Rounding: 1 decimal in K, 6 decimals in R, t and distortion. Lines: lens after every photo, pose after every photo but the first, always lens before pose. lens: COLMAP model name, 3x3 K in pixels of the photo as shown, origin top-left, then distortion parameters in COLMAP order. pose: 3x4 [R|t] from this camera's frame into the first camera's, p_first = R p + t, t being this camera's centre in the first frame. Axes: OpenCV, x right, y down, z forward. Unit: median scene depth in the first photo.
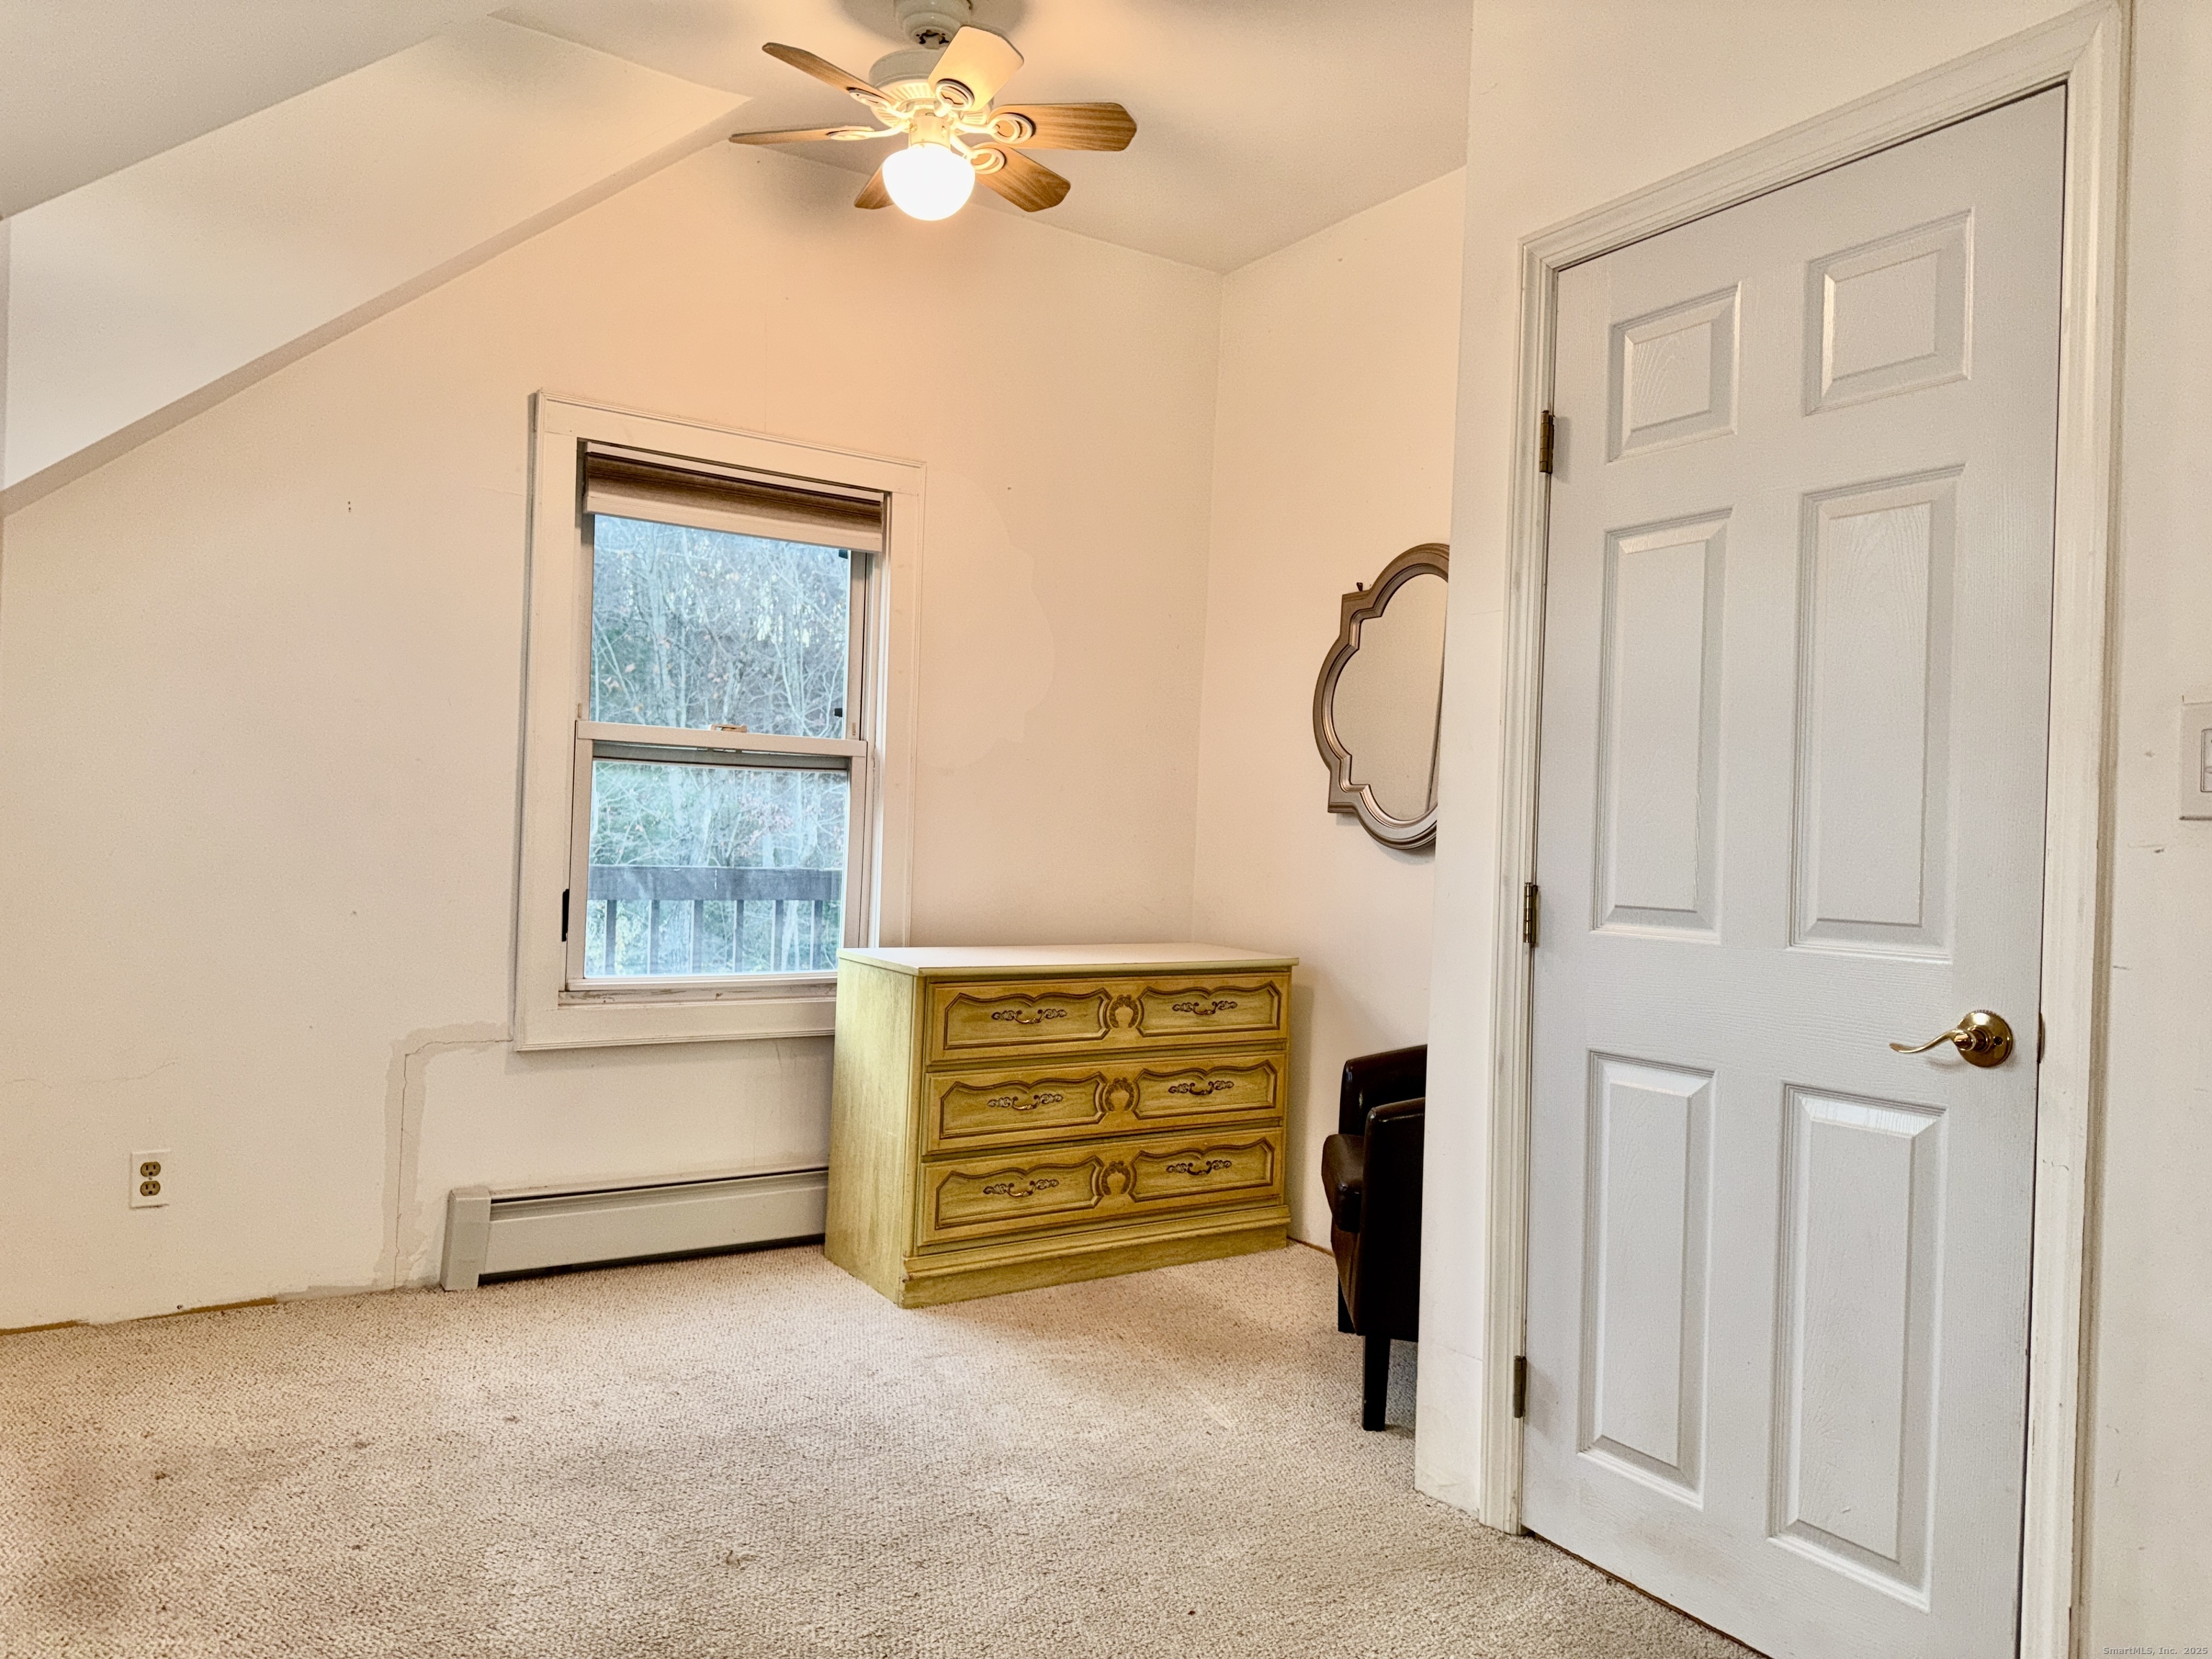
lens RADIAL K [[1539.7, 0, 1106.0], [0, 1539.7, 829.5], [0, 0, 1]] dist [0.079277, -0.115108]
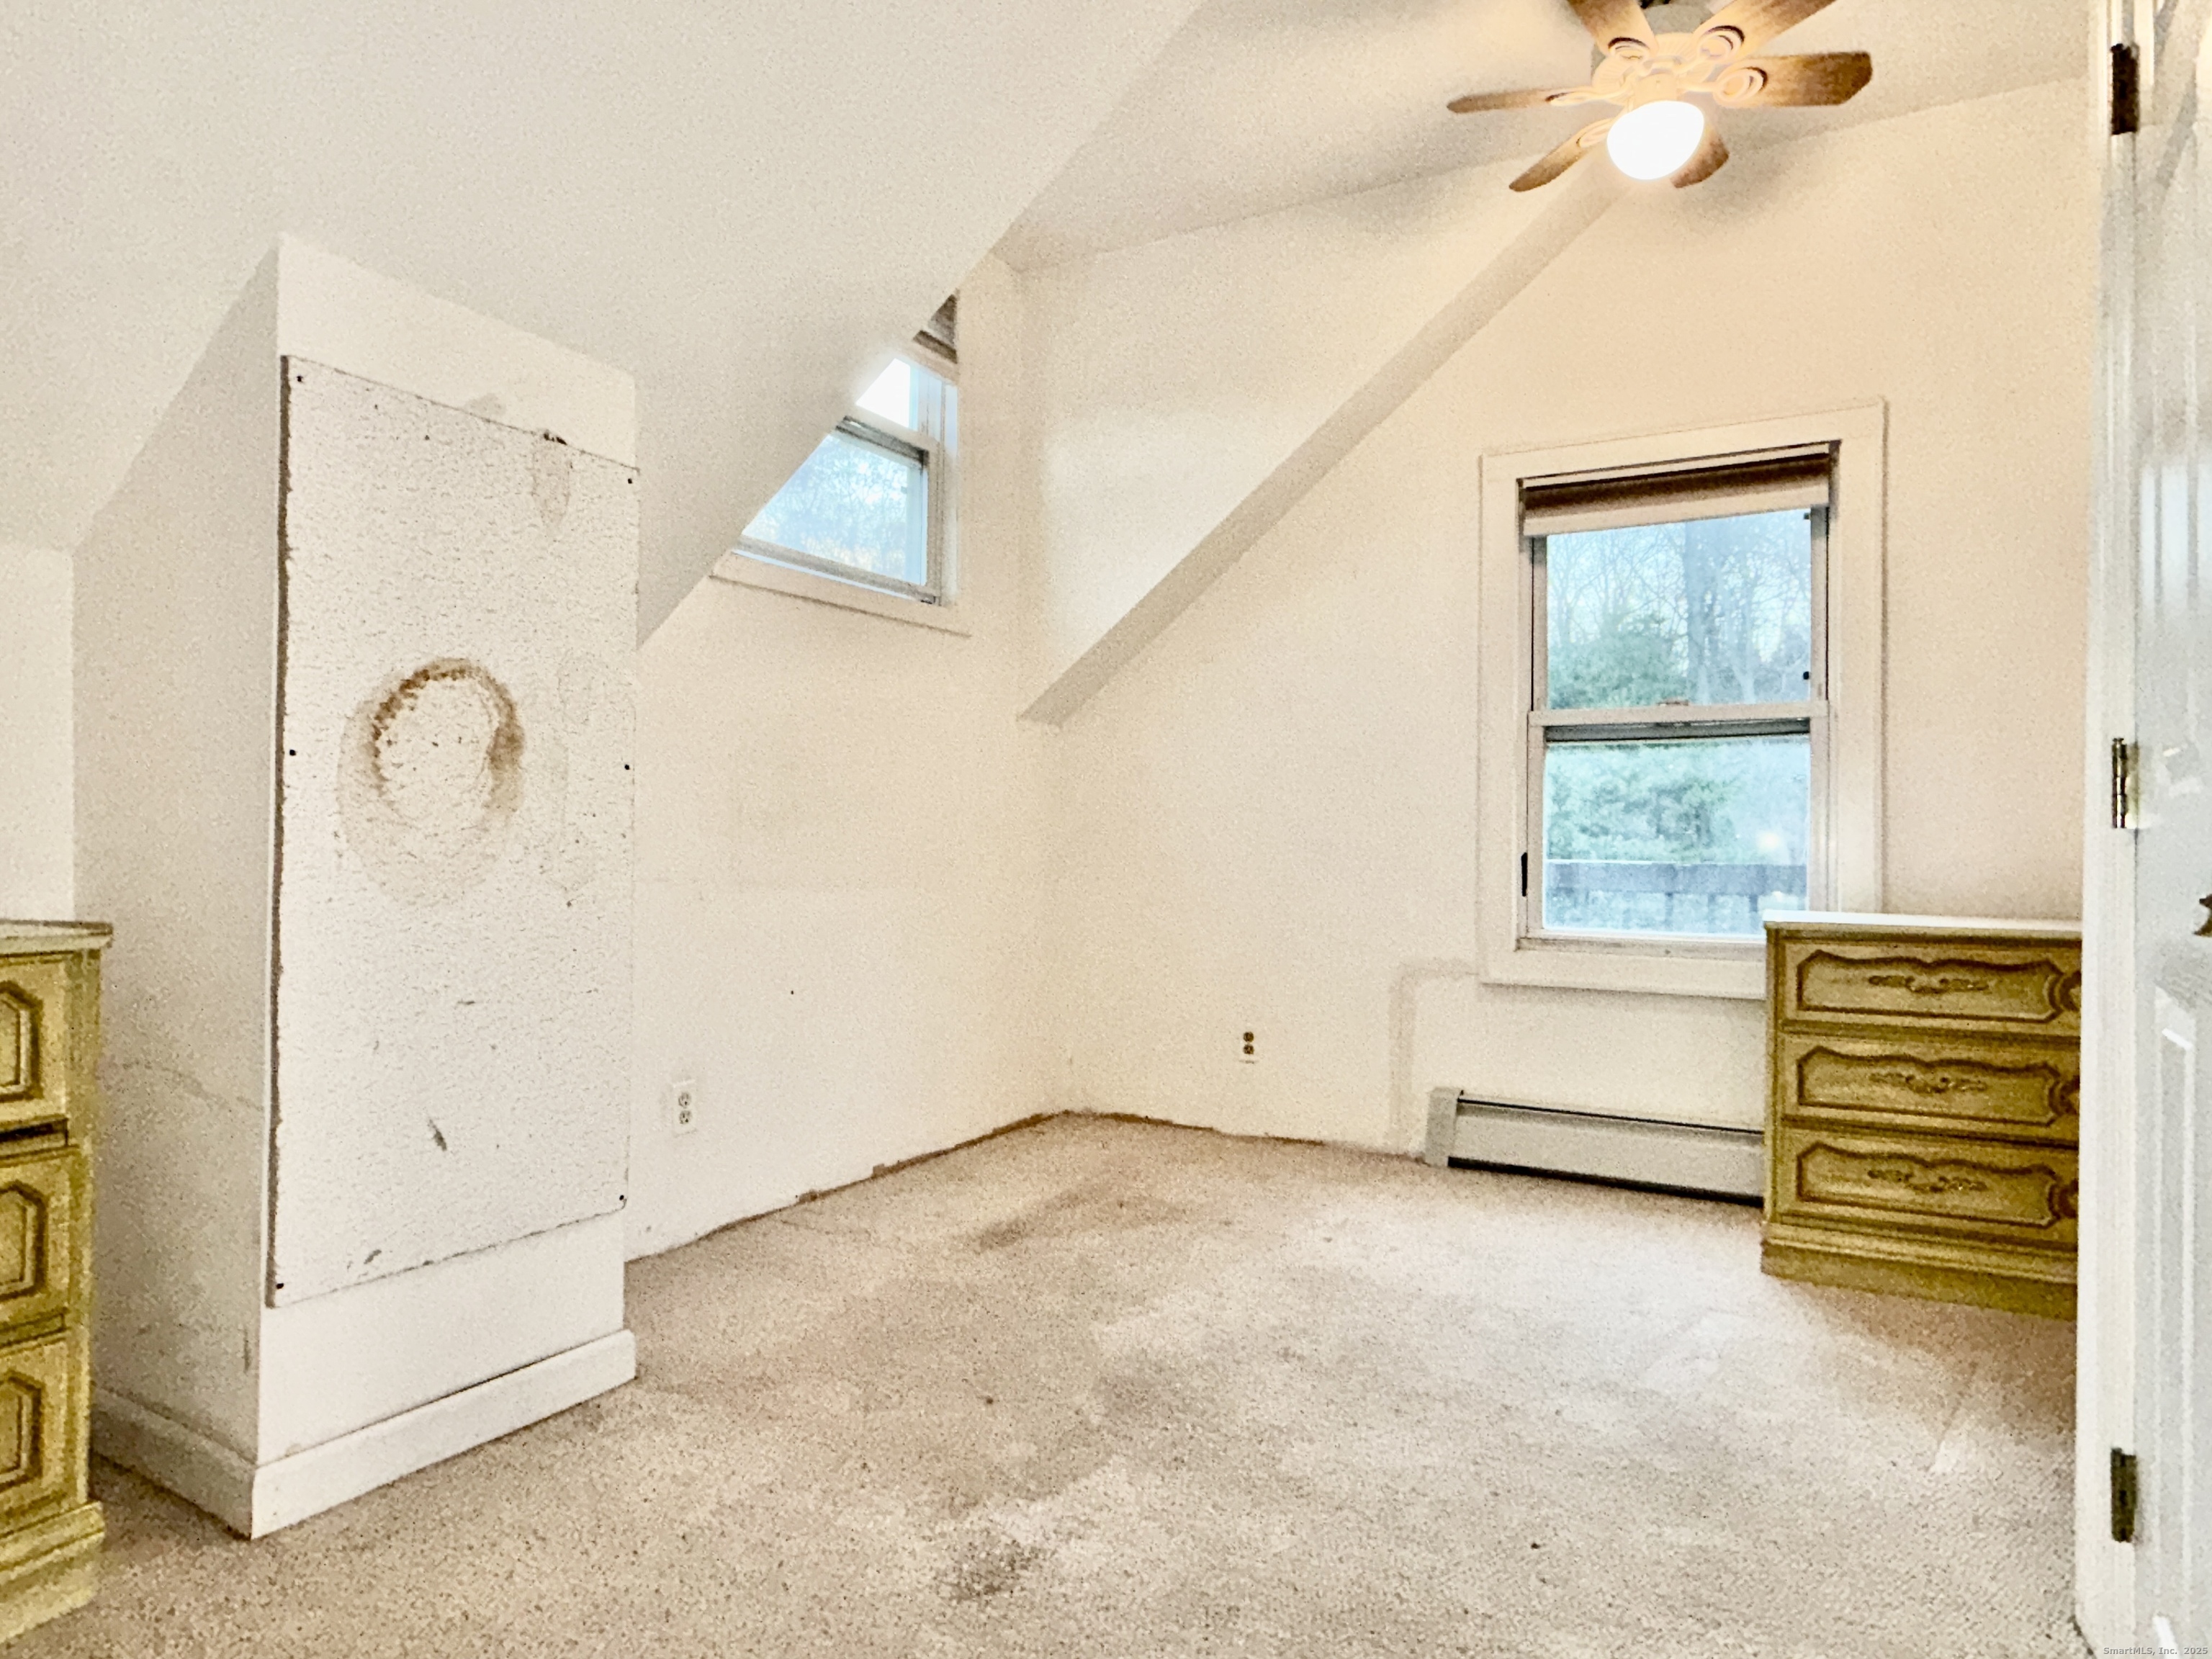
lens RADIAL K [[1311.6, 0, 1096.5], [0, 1311.6, 830.4], [0, 0, 1]] dist [-0.001620, -0.002437]
pose [[0.480649, -0.038889, -0.876050, 0.390149], [0.004487, 0.999112, -0.041890, 0.064353], [0.876902, 0.016203, 0.480397, 0.234957]]
